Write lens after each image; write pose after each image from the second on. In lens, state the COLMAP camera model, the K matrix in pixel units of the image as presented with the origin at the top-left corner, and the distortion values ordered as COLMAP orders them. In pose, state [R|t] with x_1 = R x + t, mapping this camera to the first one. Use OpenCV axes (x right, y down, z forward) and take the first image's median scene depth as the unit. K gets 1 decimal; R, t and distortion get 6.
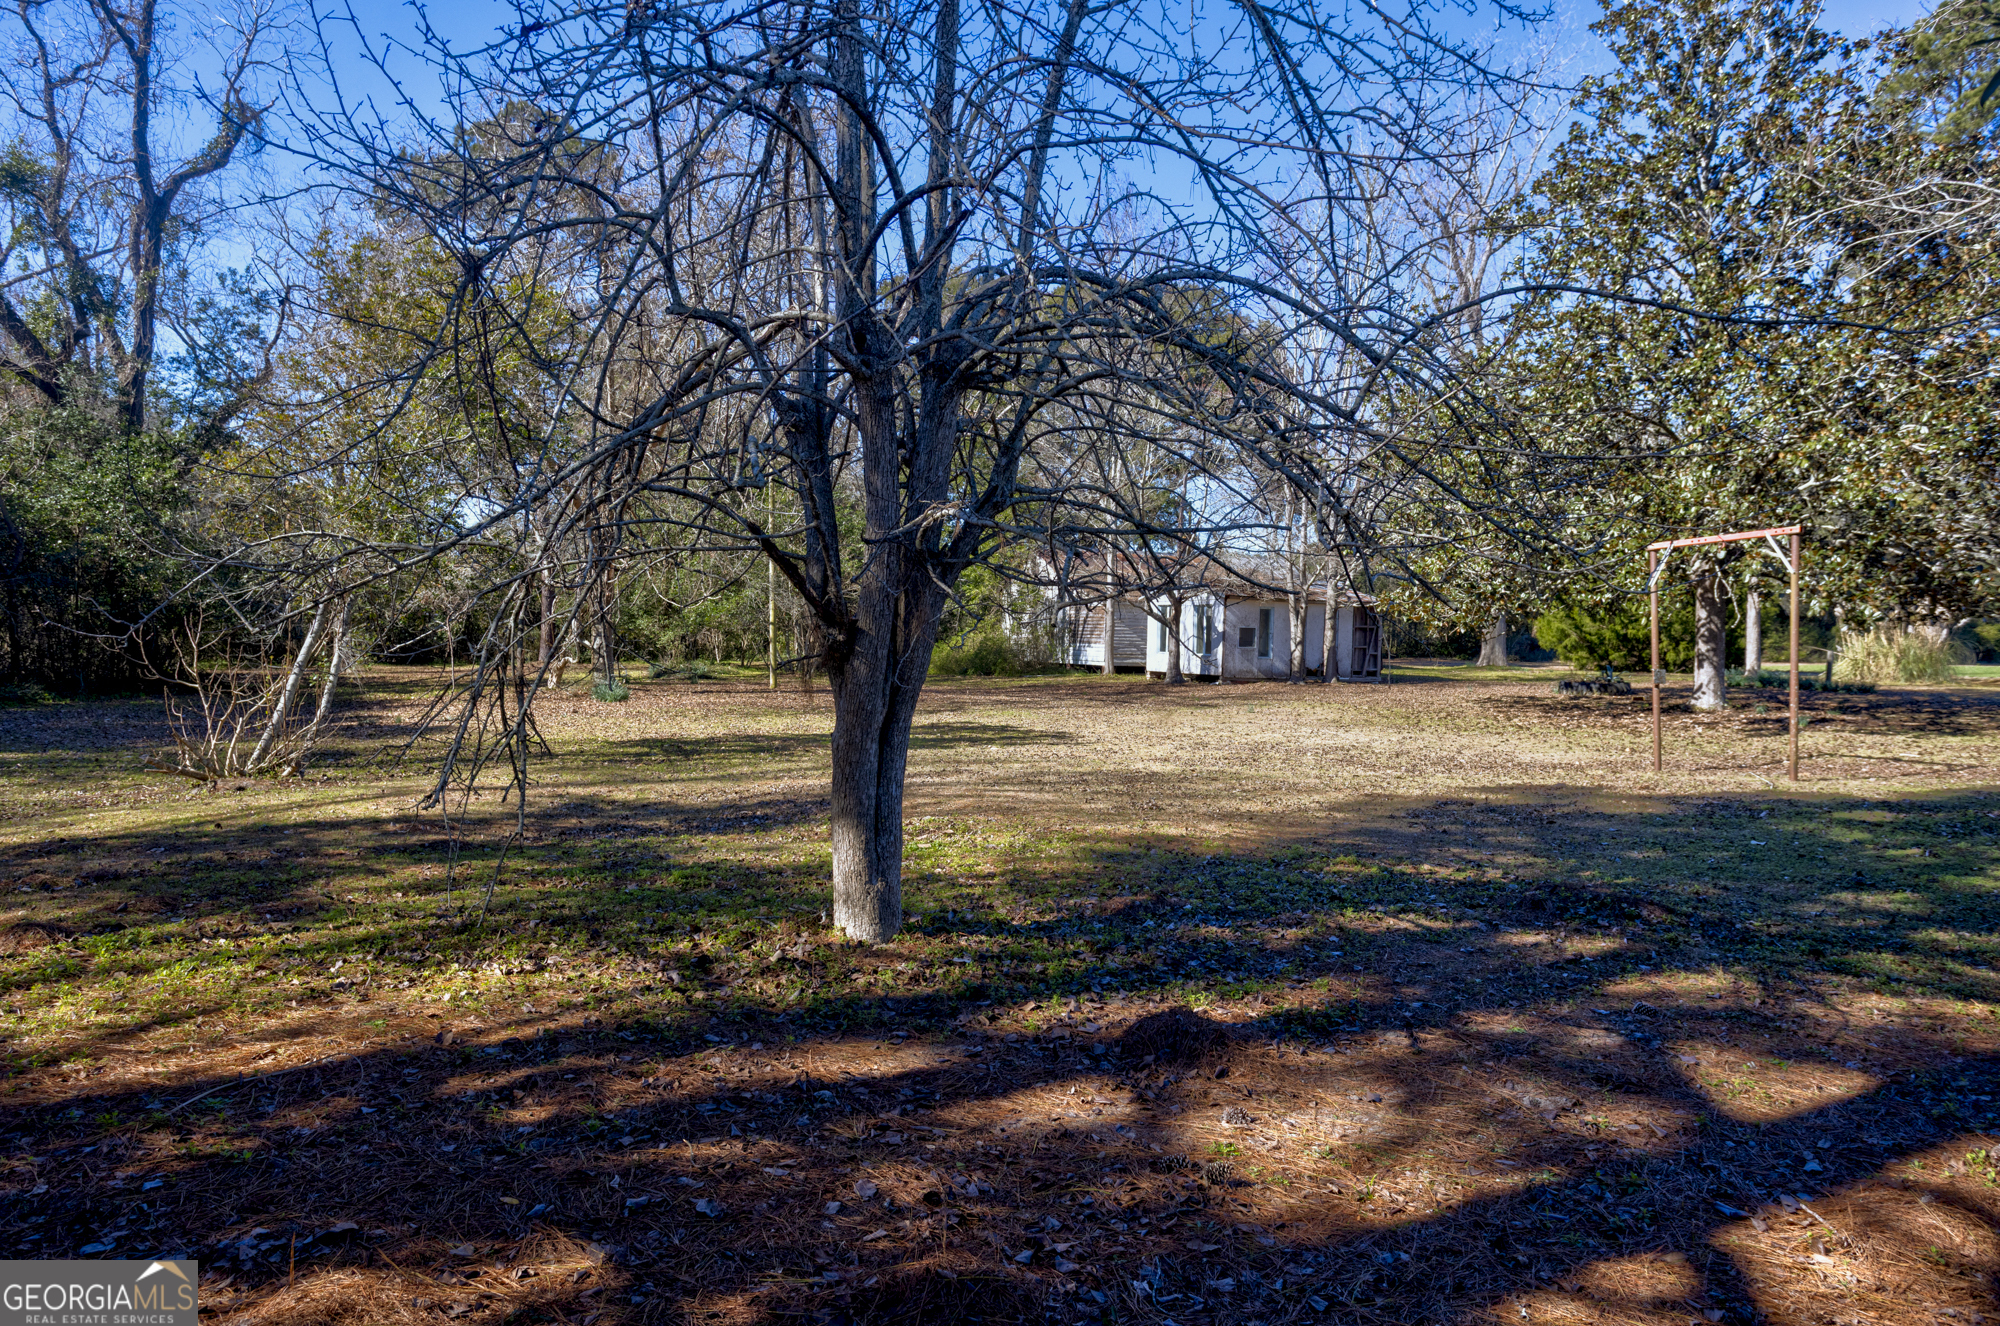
lens RADIAL K [[1387.9, 0, 999.4], [0, 1387.9, 663.0], [0, 0, 1]] dist [-0.004001, 0.000021]
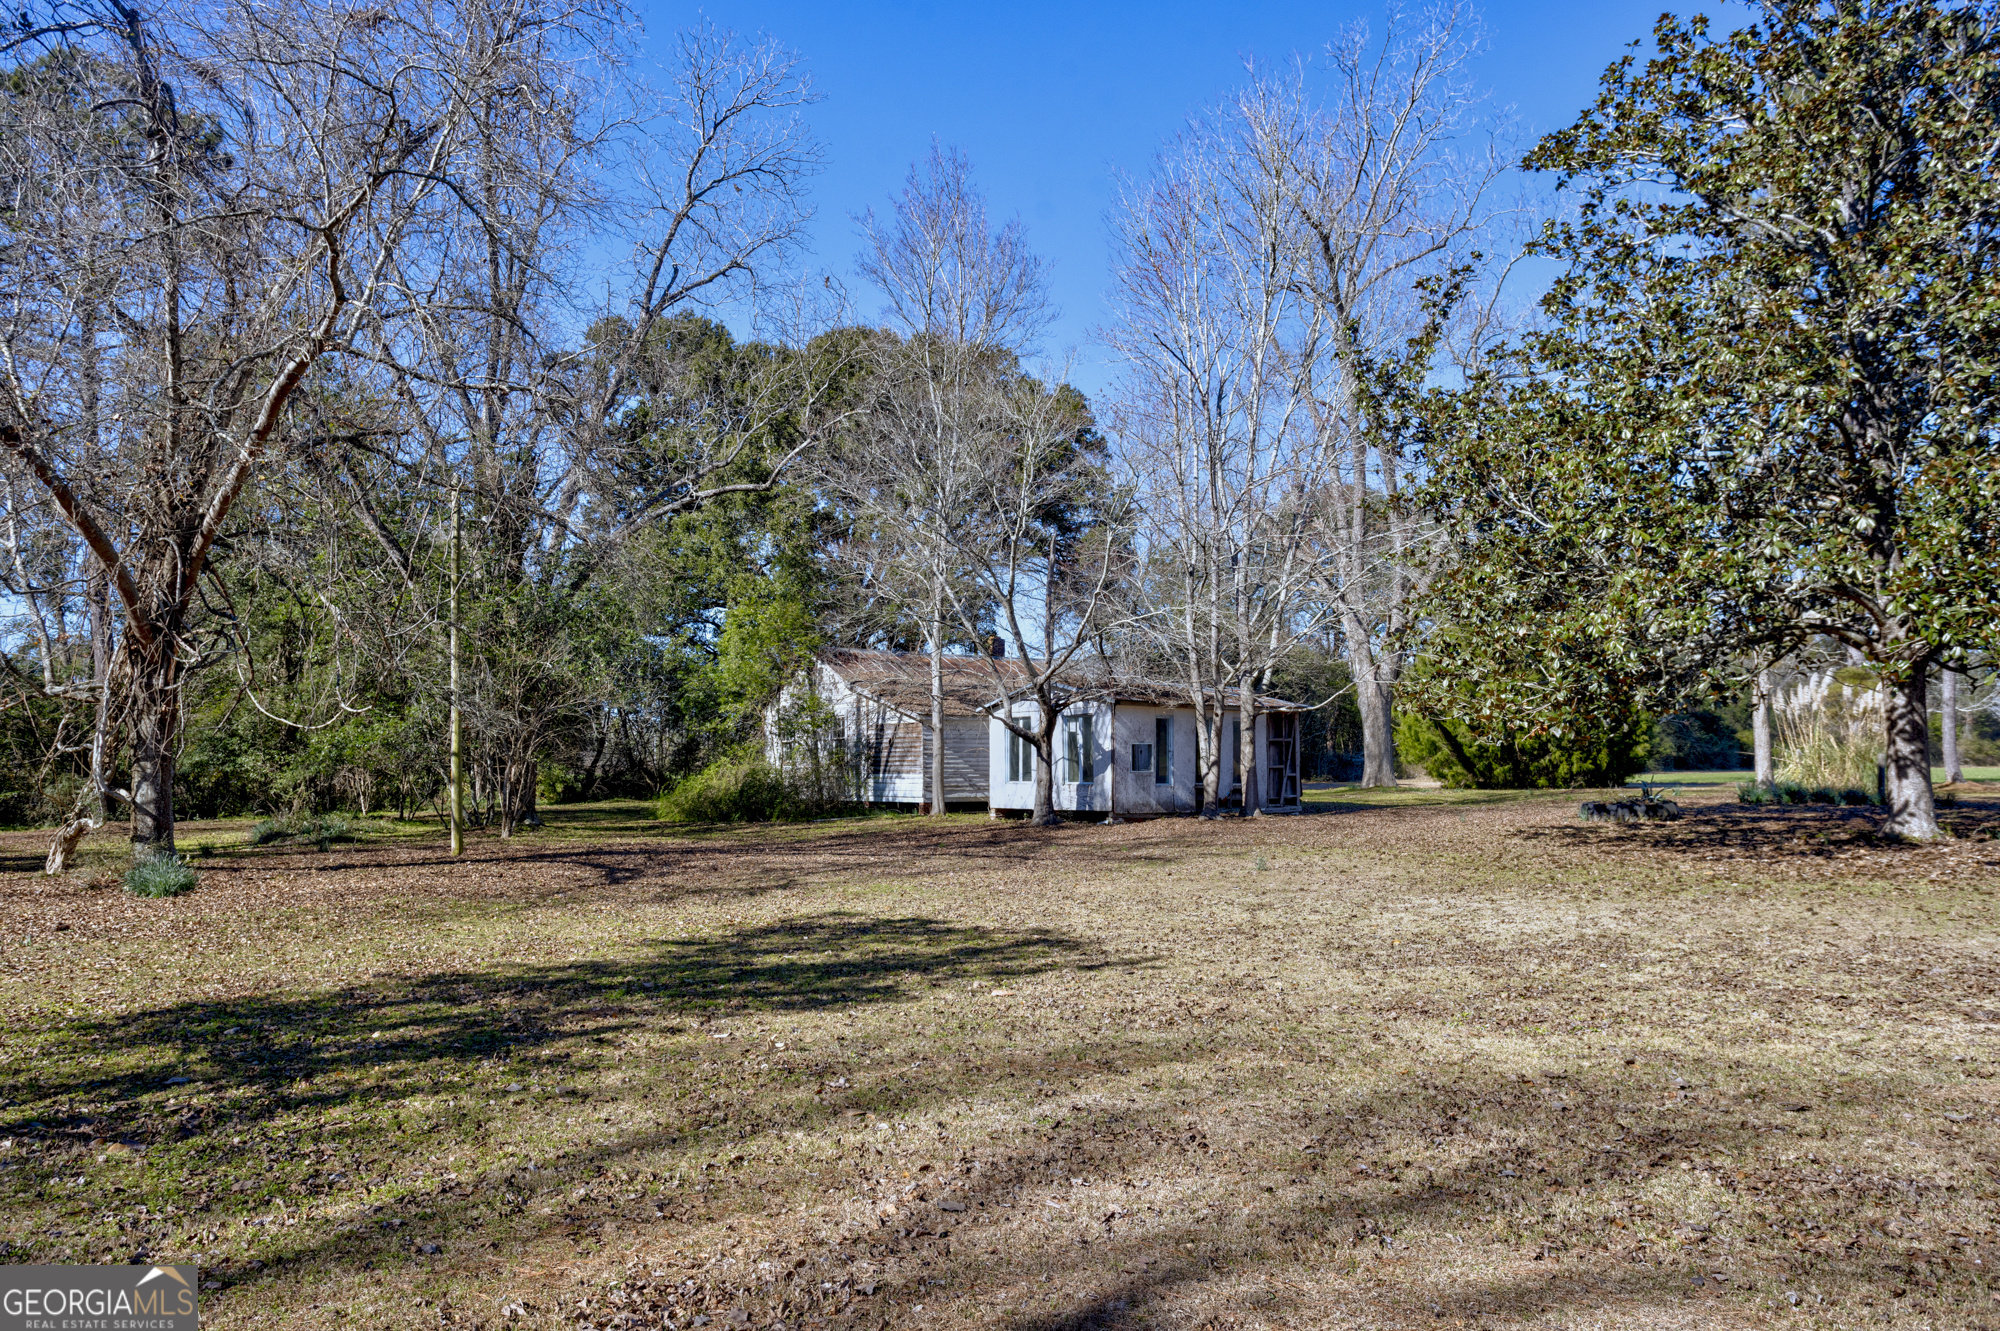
lens RADIAL K [[1441.4, 0, 1000.3], [0, 1441.4, 661.1], [0, 0, 1]] dist [-0.014272, 0.002561]
pose [[0.976564, -0.011191, 0.214934, -0.055051], [0.031184, 0.995467, -0.089853, -0.003132], [-0.212955, 0.094449, 0.972486, 0.271928]]
